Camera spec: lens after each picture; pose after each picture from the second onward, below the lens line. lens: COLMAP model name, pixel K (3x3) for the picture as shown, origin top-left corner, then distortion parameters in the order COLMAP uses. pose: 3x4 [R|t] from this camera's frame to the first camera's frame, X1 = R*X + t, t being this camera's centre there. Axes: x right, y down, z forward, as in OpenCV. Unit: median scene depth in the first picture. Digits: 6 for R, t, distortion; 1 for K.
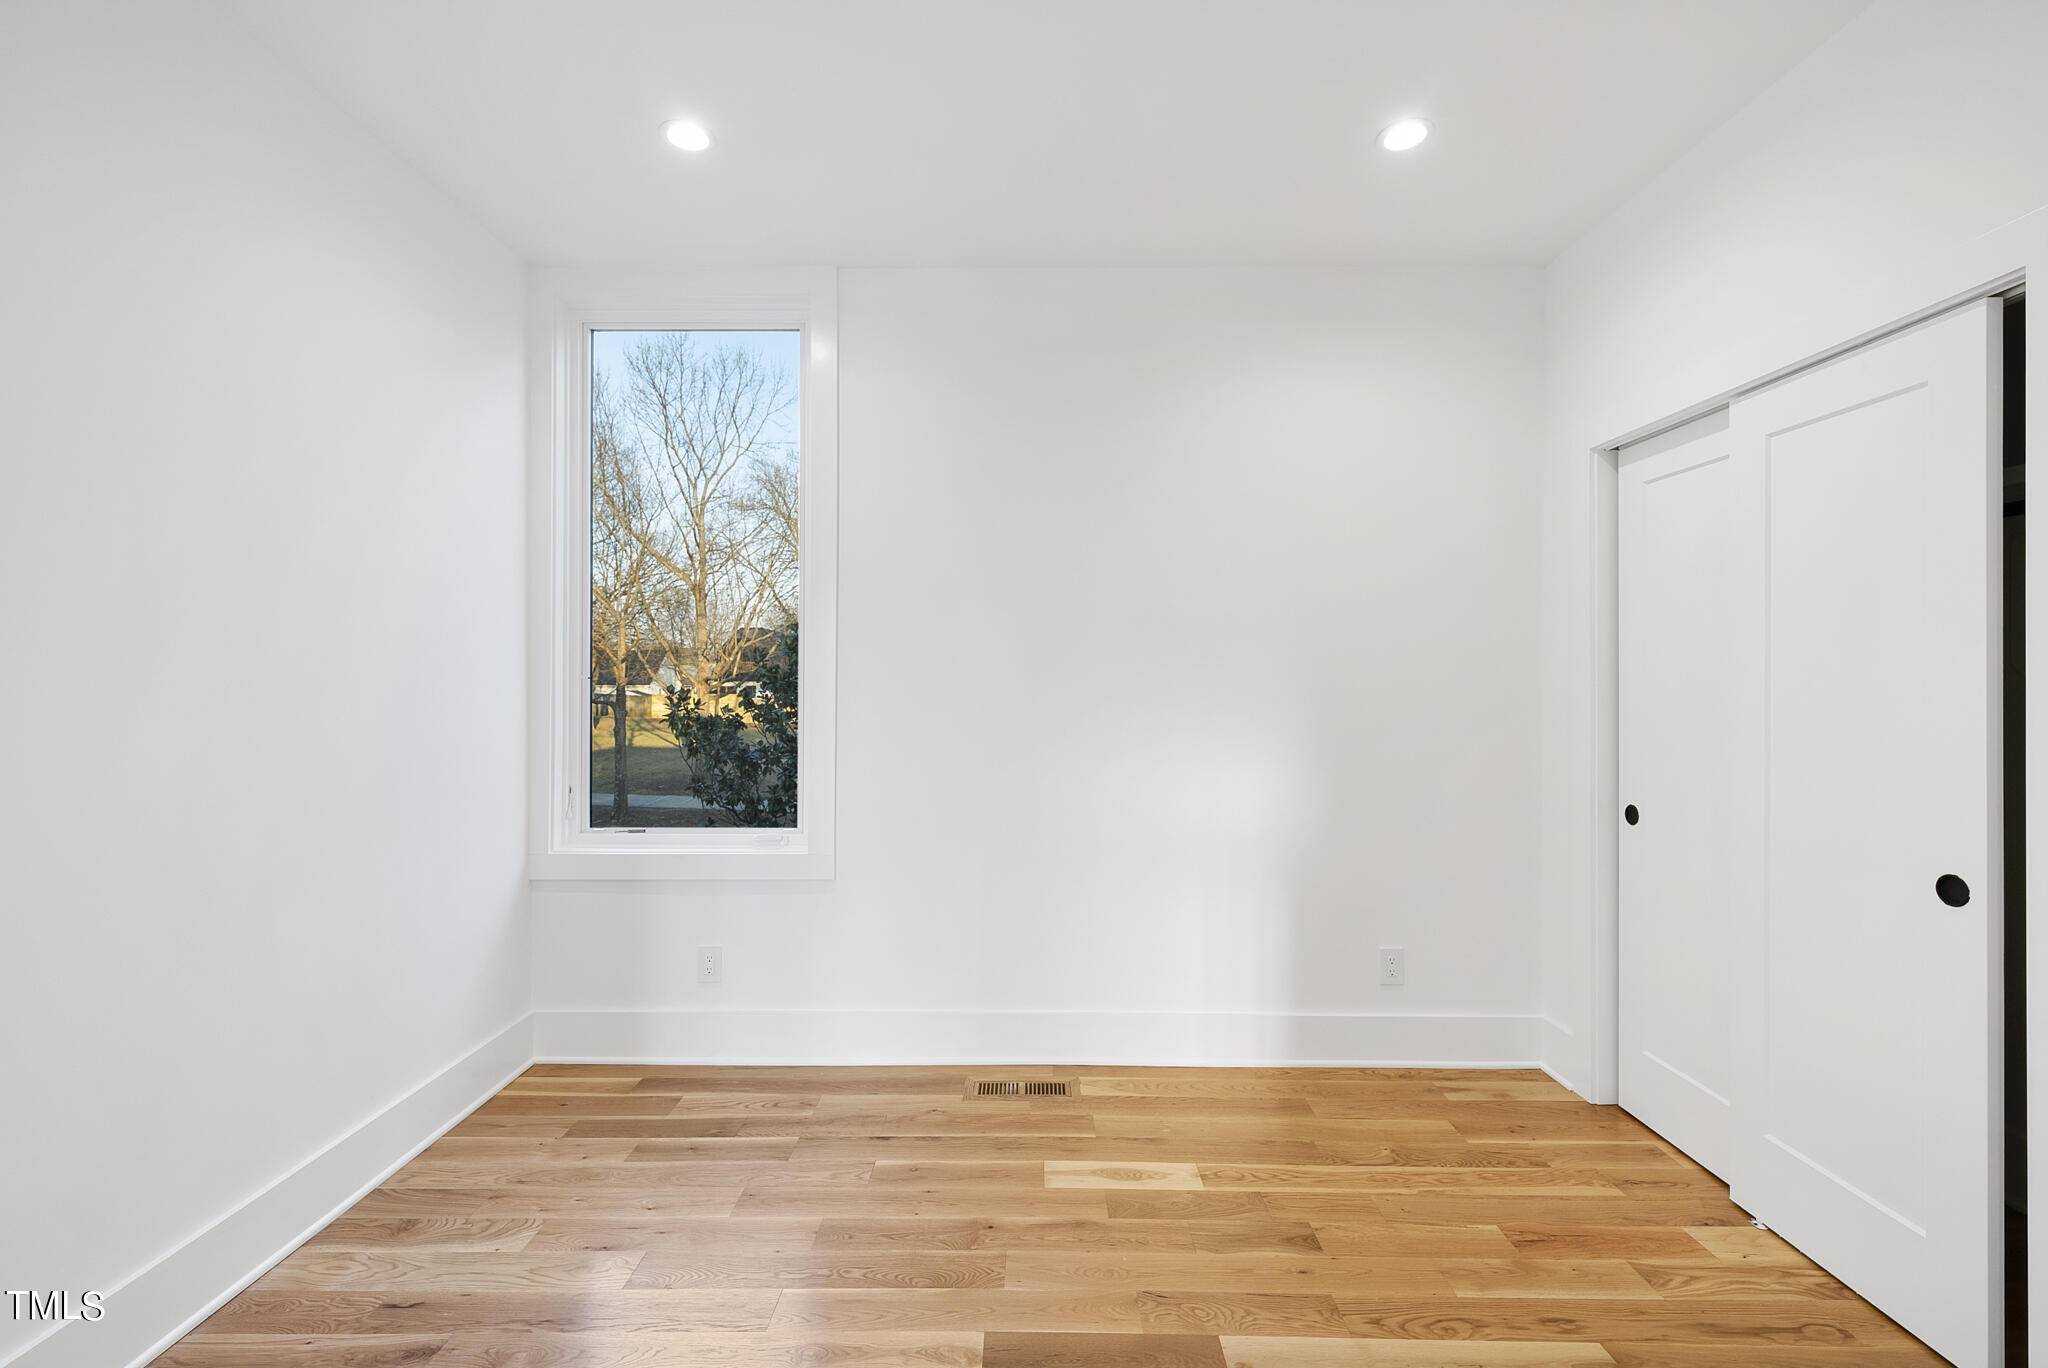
lens RADIAL K [[877.1, 0, 1031.4], [0, 877.1, 694.7], [0, 0, 1]] dist [0.002623, -0.001231]
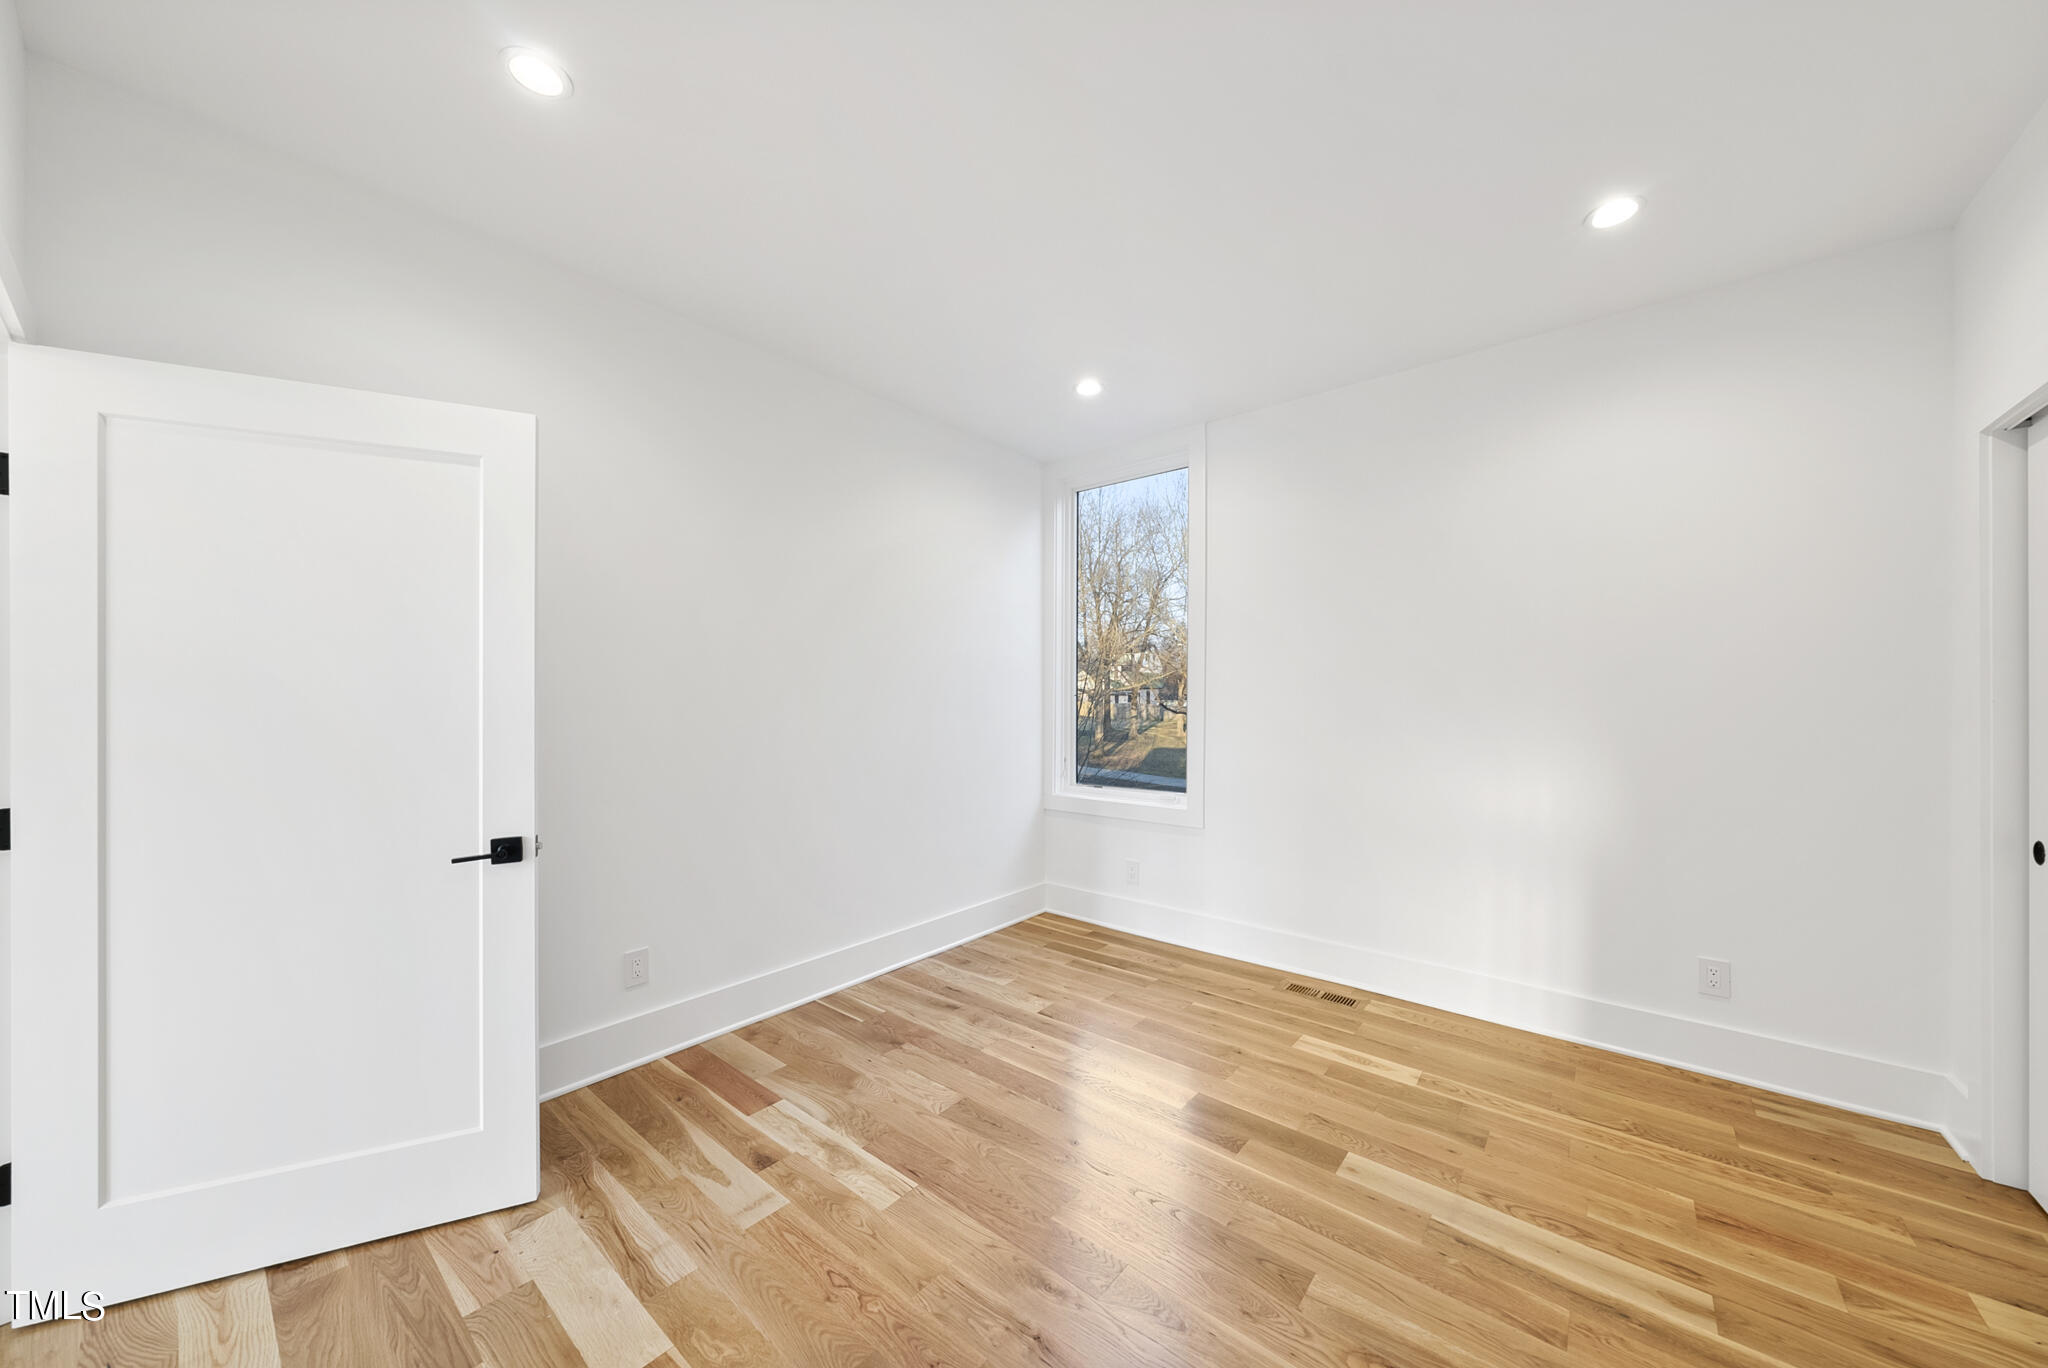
lens RADIAL K [[701.7, 0, 1032.3], [0, 701.7, 717.2], [0, 0, 1]] dist [-0.000202, 0.000022]
pose [[0.779613, 0.017348, -0.626022, 0.350868], [-0.009053, 0.999824, 0.016433, 0.002719], [0.626197, -0.007144, 0.779632, -0.146865]]
